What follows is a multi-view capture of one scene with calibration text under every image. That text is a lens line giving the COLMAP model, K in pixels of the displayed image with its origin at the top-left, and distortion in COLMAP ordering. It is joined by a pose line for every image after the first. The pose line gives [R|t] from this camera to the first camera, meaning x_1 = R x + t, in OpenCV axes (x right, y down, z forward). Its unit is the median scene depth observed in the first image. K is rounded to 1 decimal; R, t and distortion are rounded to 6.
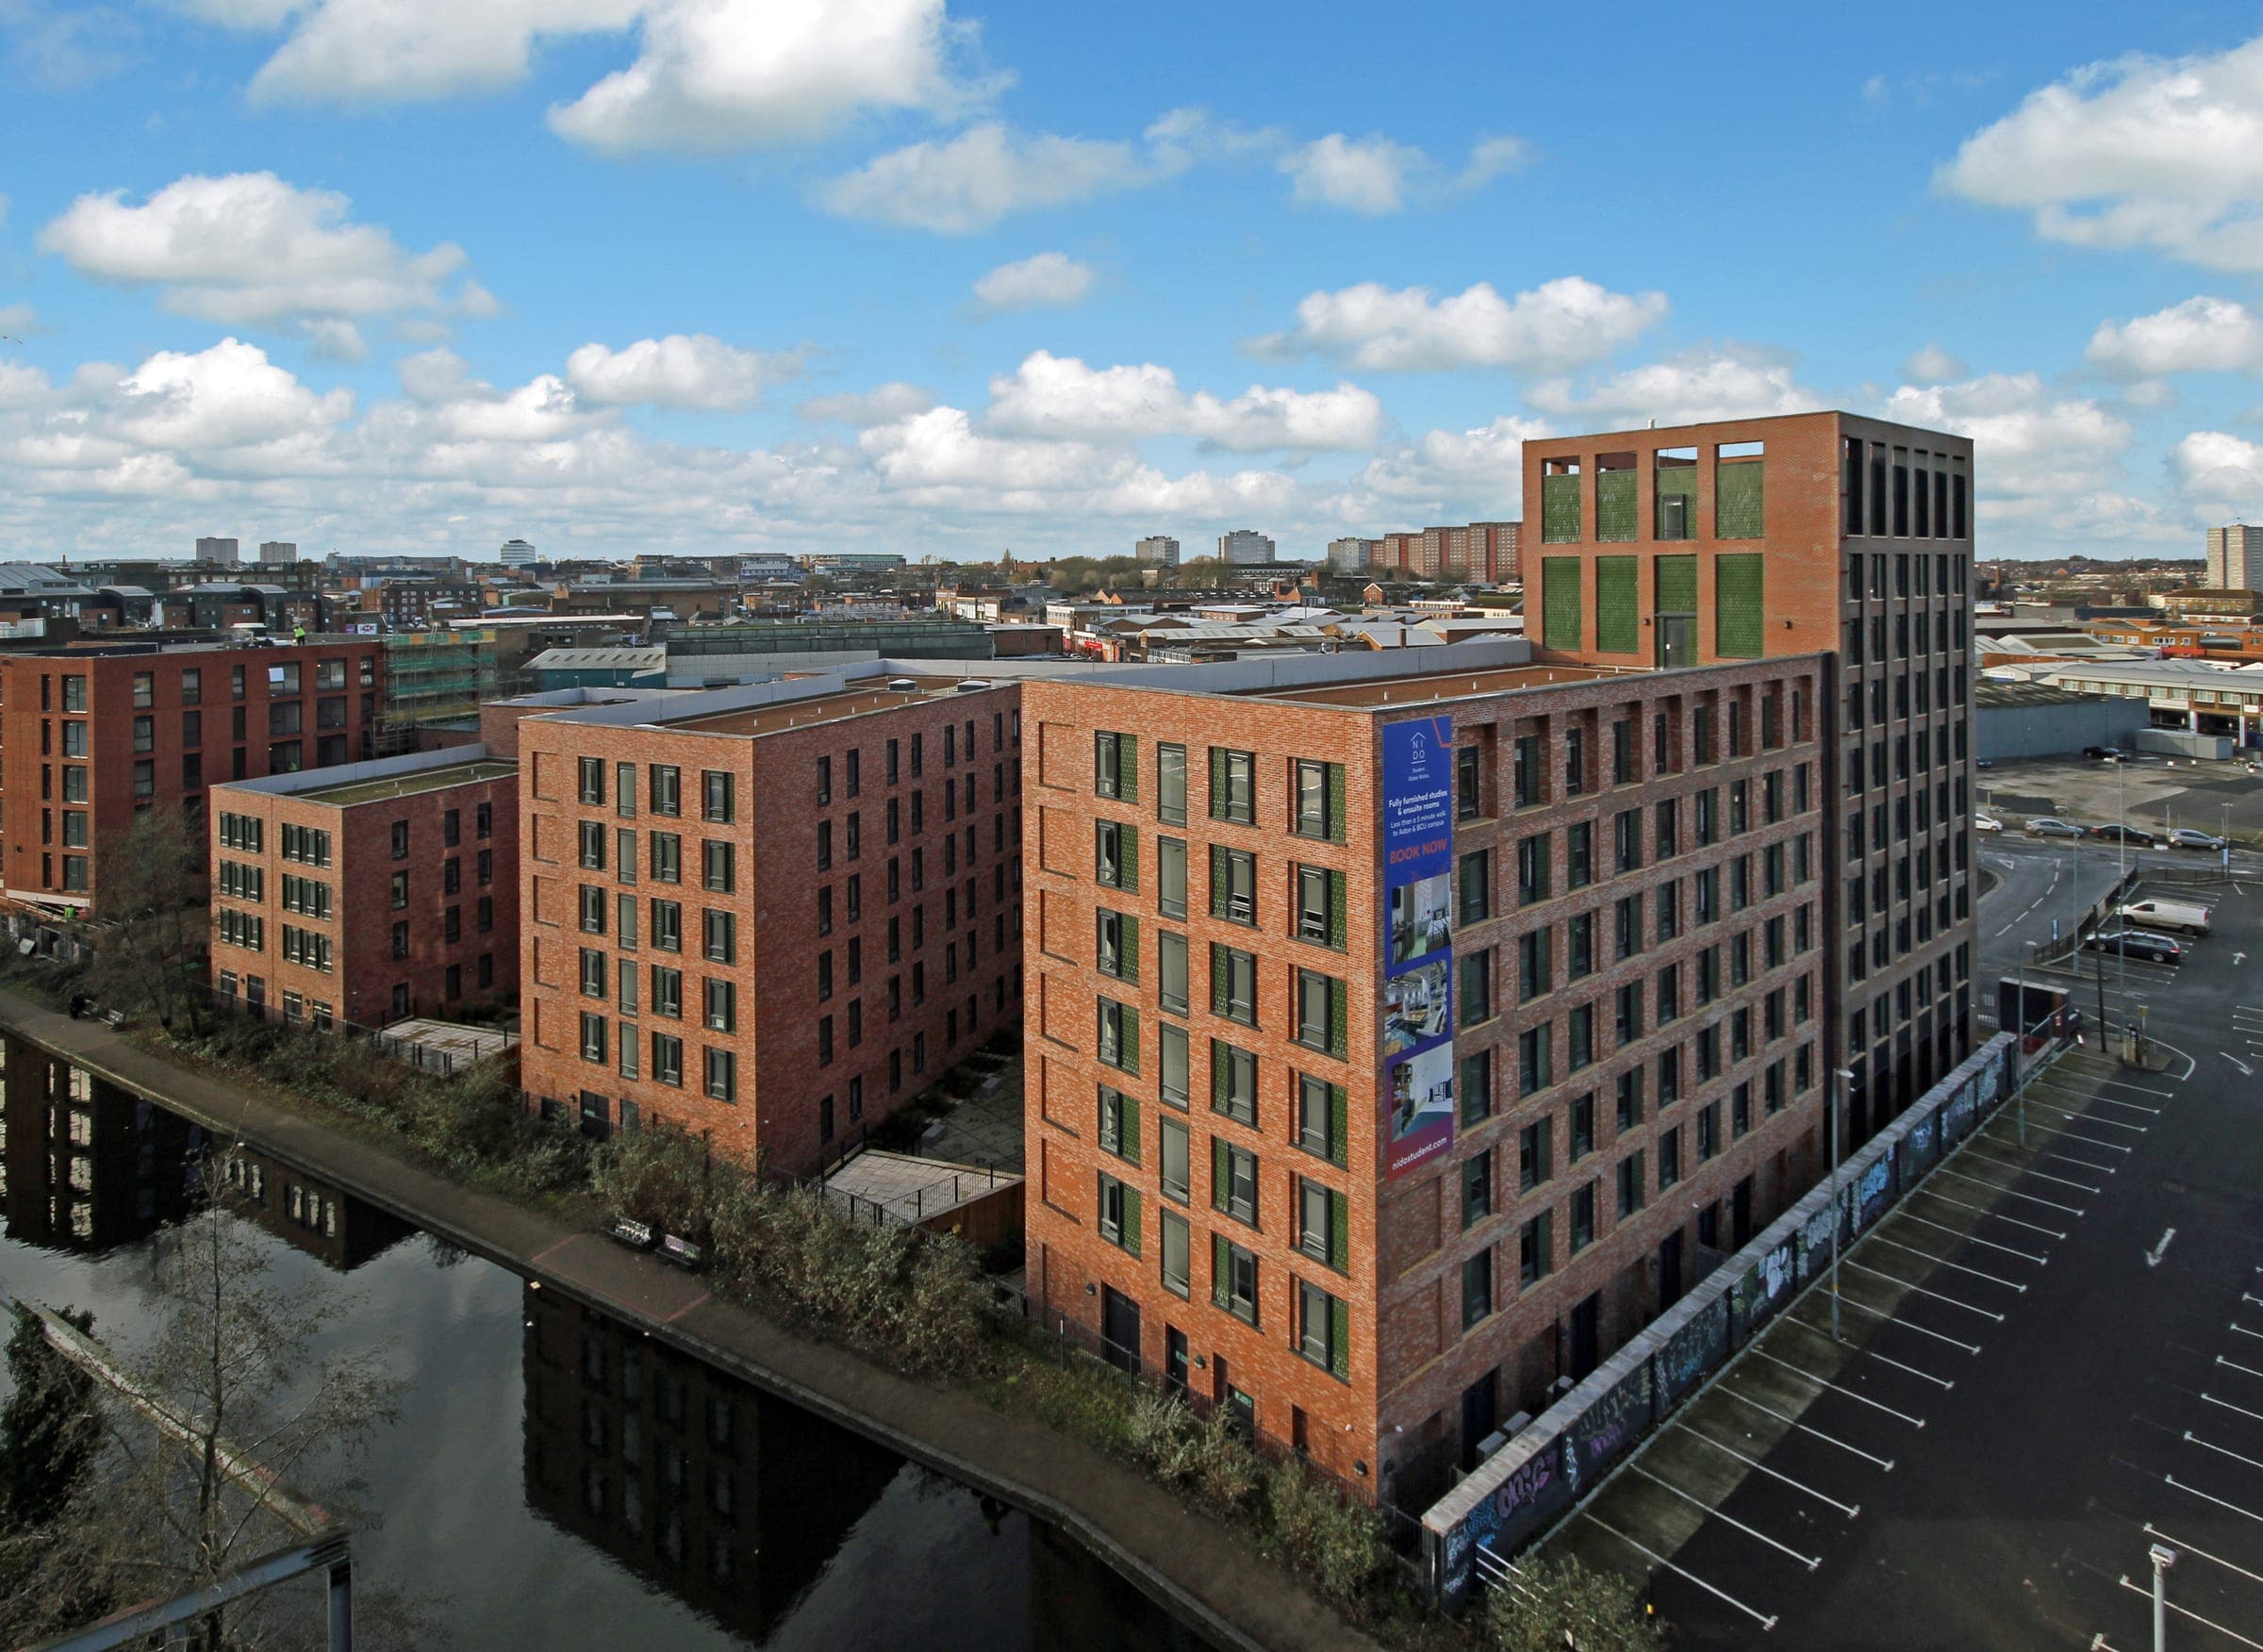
lens RADIAL K [[1250.3, 0, 1155.1], [0, 1250.3, 722.4], [0, 0, 1]] dist [-0.002933, 0.000096]
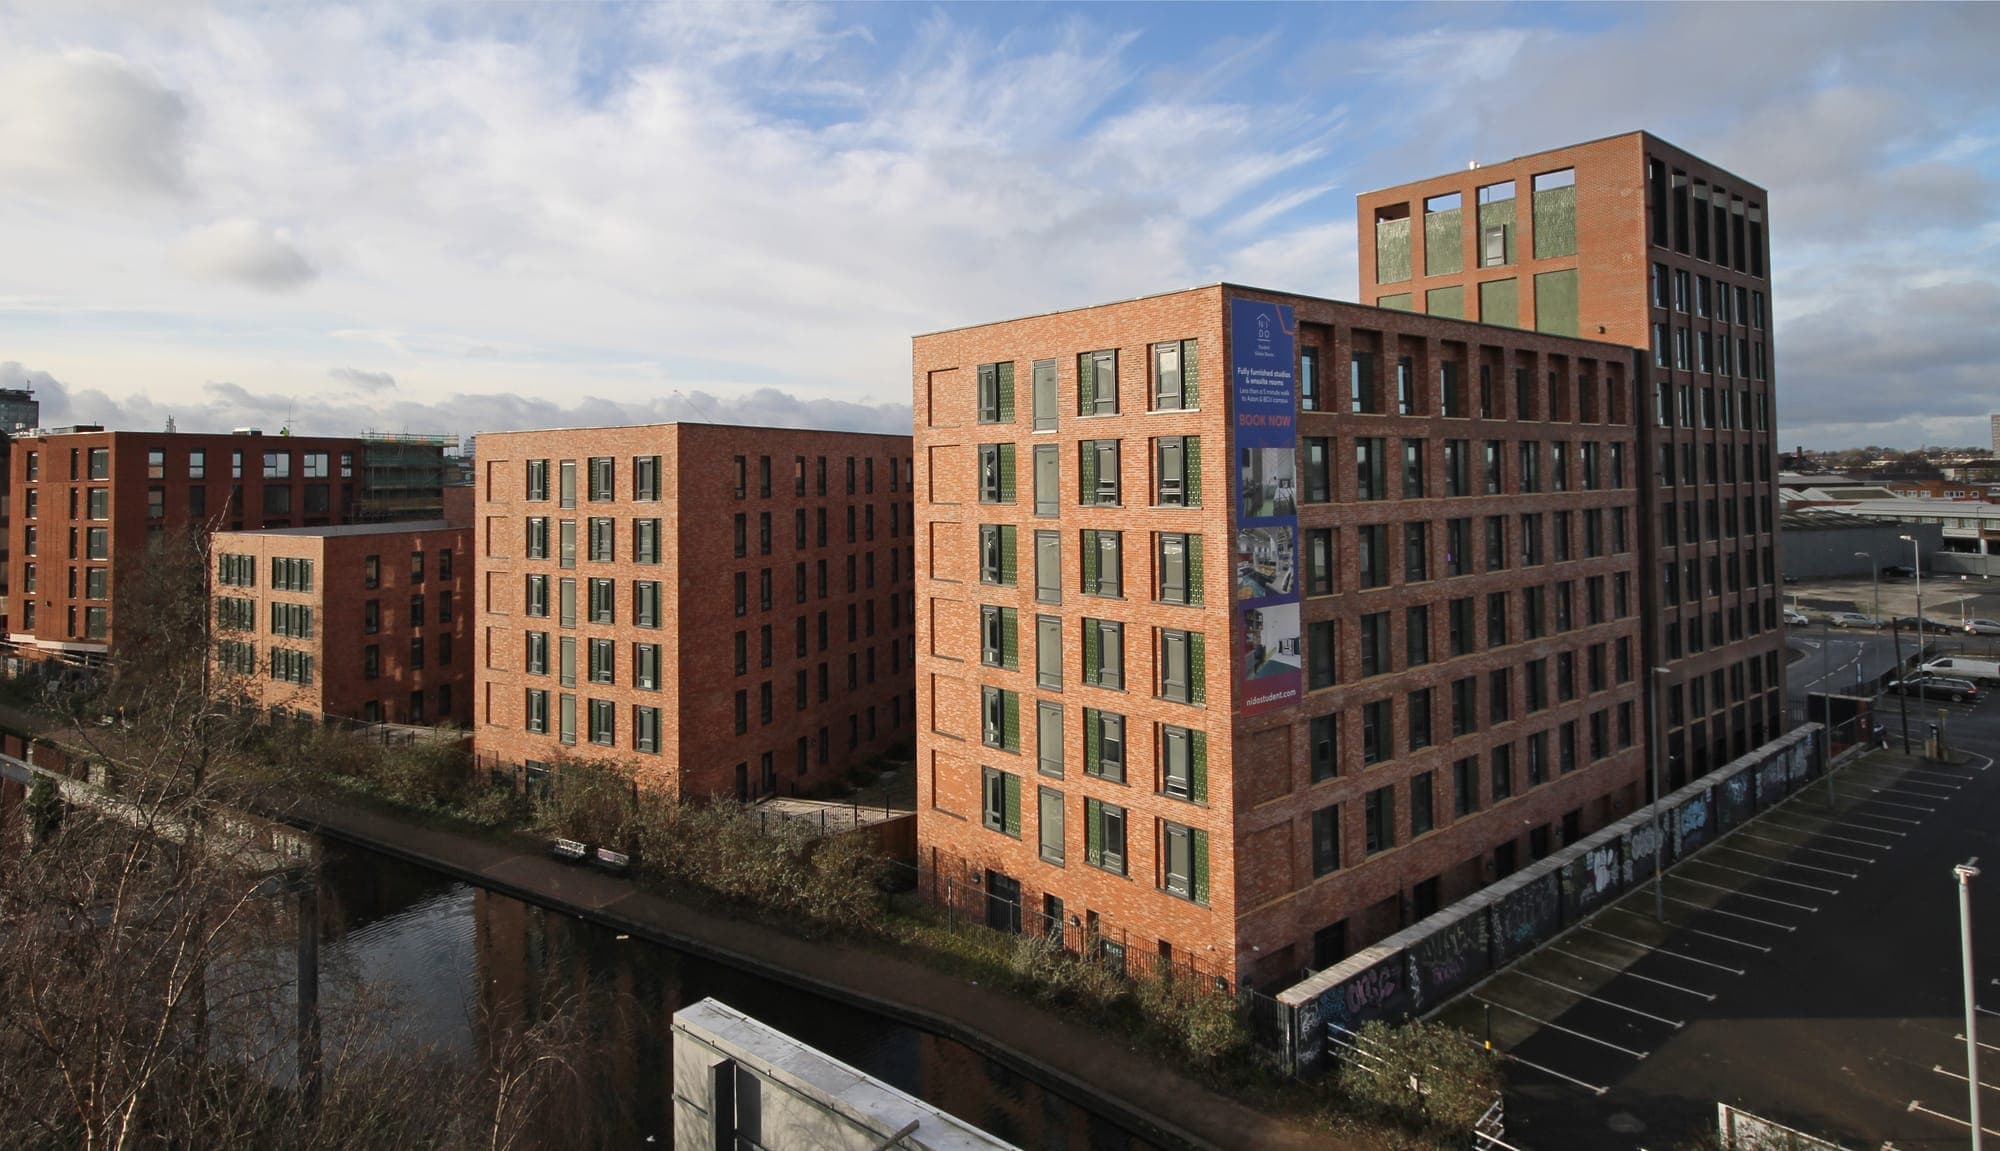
lens RADIAL K [[1113.7, 0, 1000.0], [0, 1113.7, 575.5], [0, 0, 1]] dist [-0.003881, 0.000617]
pose [[0.999450, -0.007337, -0.032335, 0.003417], [0.006210, 0.999374, -0.034828, 0.198865], [0.032571, 0.034608, 0.998870, 0.002652]]
